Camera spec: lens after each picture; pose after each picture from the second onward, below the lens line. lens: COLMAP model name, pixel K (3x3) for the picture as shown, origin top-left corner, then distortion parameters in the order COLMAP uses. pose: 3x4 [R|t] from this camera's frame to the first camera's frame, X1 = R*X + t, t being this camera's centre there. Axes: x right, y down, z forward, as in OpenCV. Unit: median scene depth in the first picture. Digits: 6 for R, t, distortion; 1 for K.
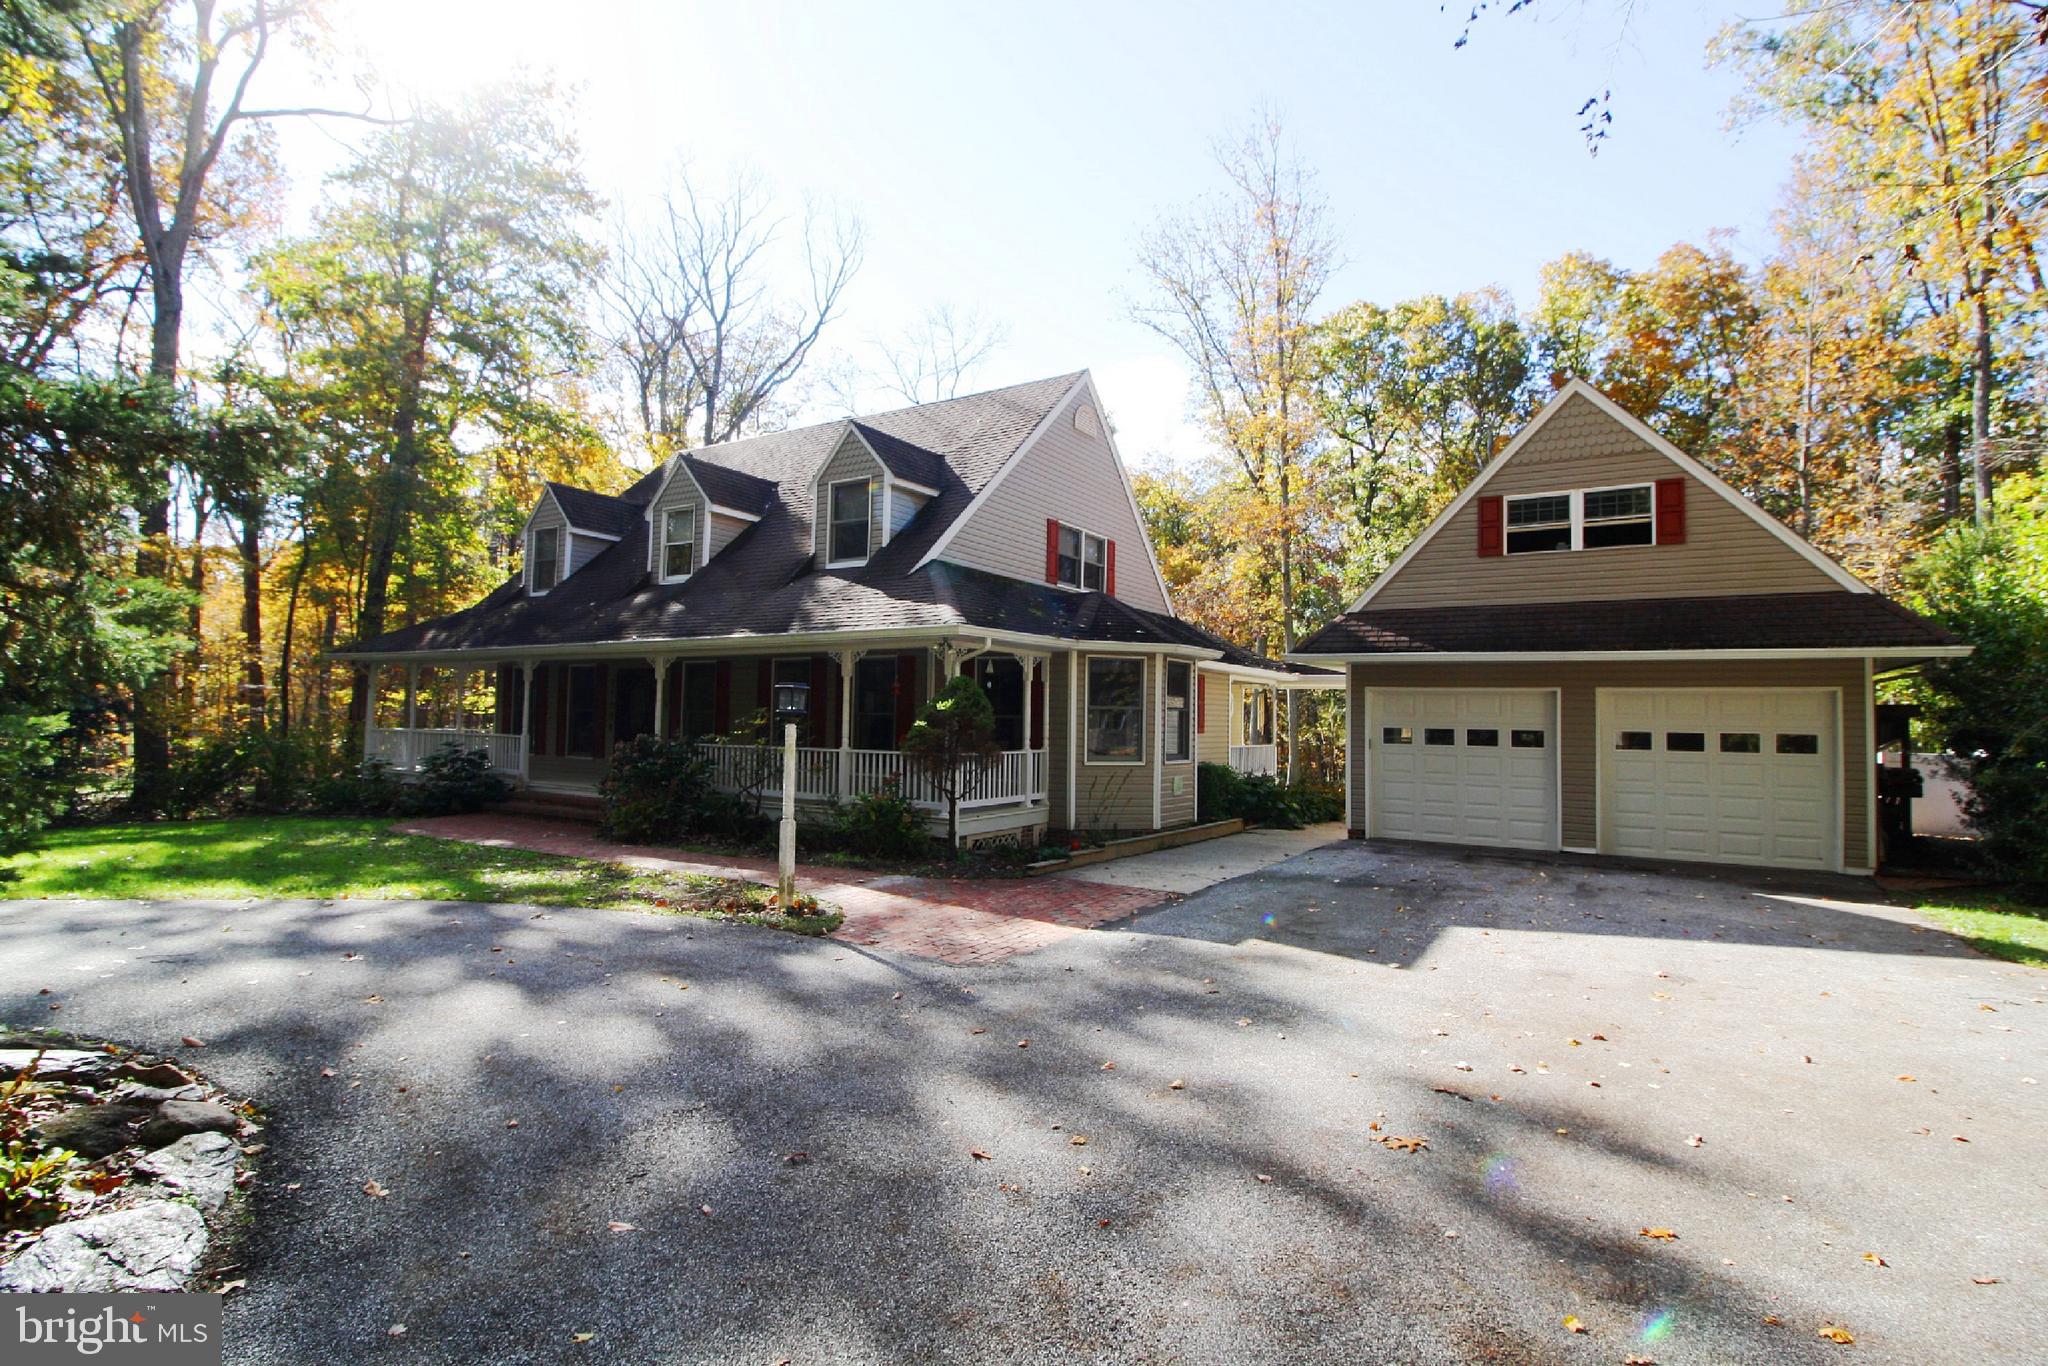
lens RADIAL K [[961.6, 0, 1024.1], [0, 961.6, 689.2], [0, 0, 1]] dist [-0.008987, -0.003658]
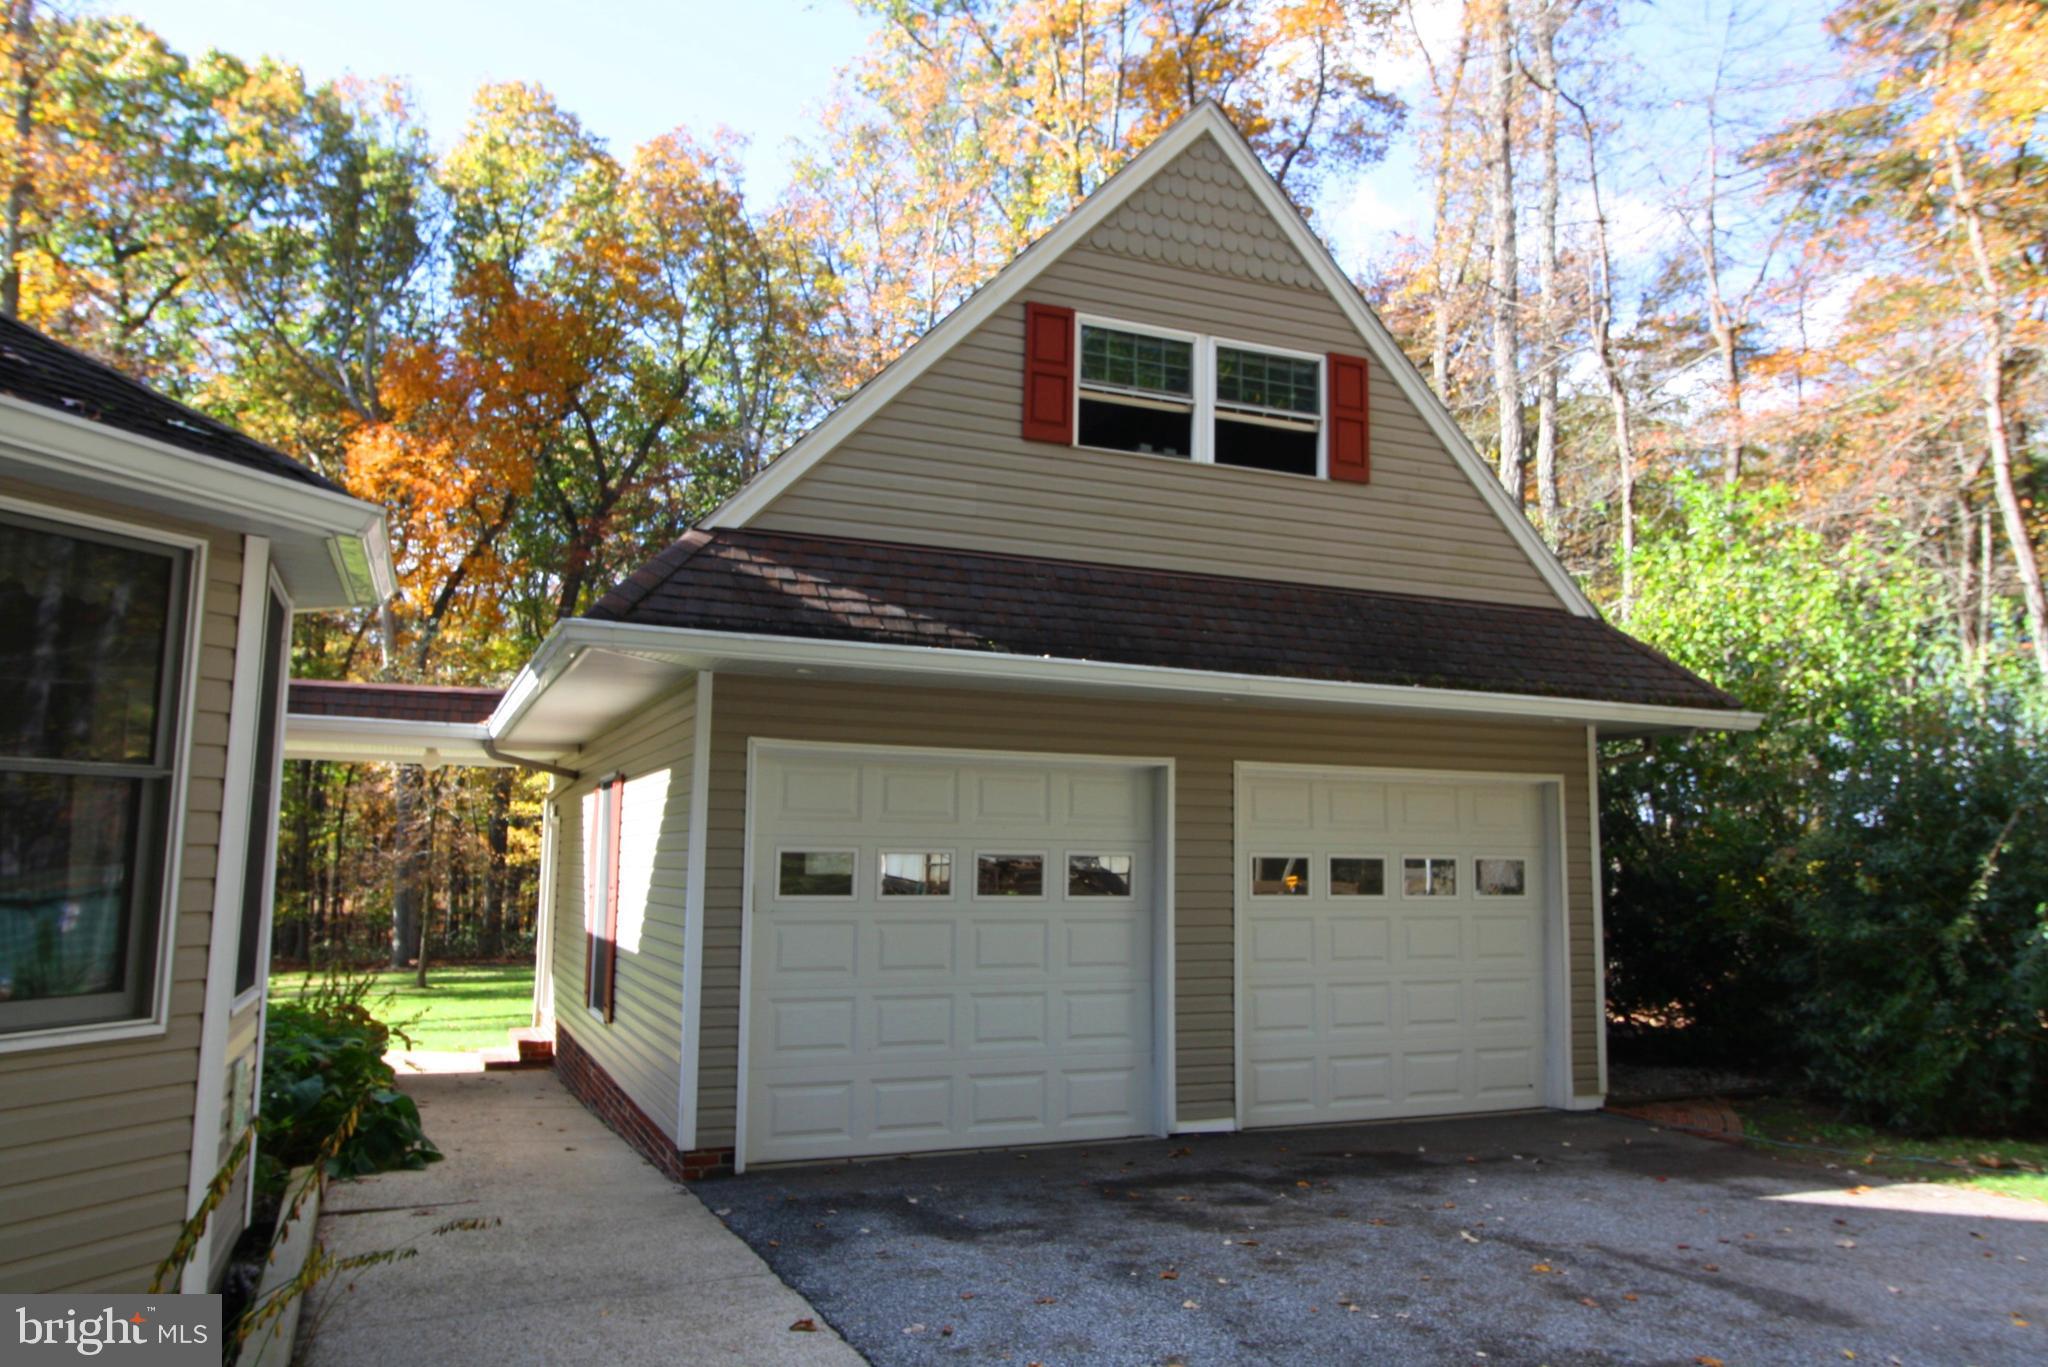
lens RADIAL K [[1489.6, 0, 1022.9], [0, 1489.6, 679.6], [0, 0, 1]] dist [0.000582, -0.002865]
pose [[0.552942, 0.088534, 0.828503, -0.051743], [-0.027280, 0.995729, -0.088198, 0.022119], [-0.832773, 0.026167, 0.552995, 0.607431]]
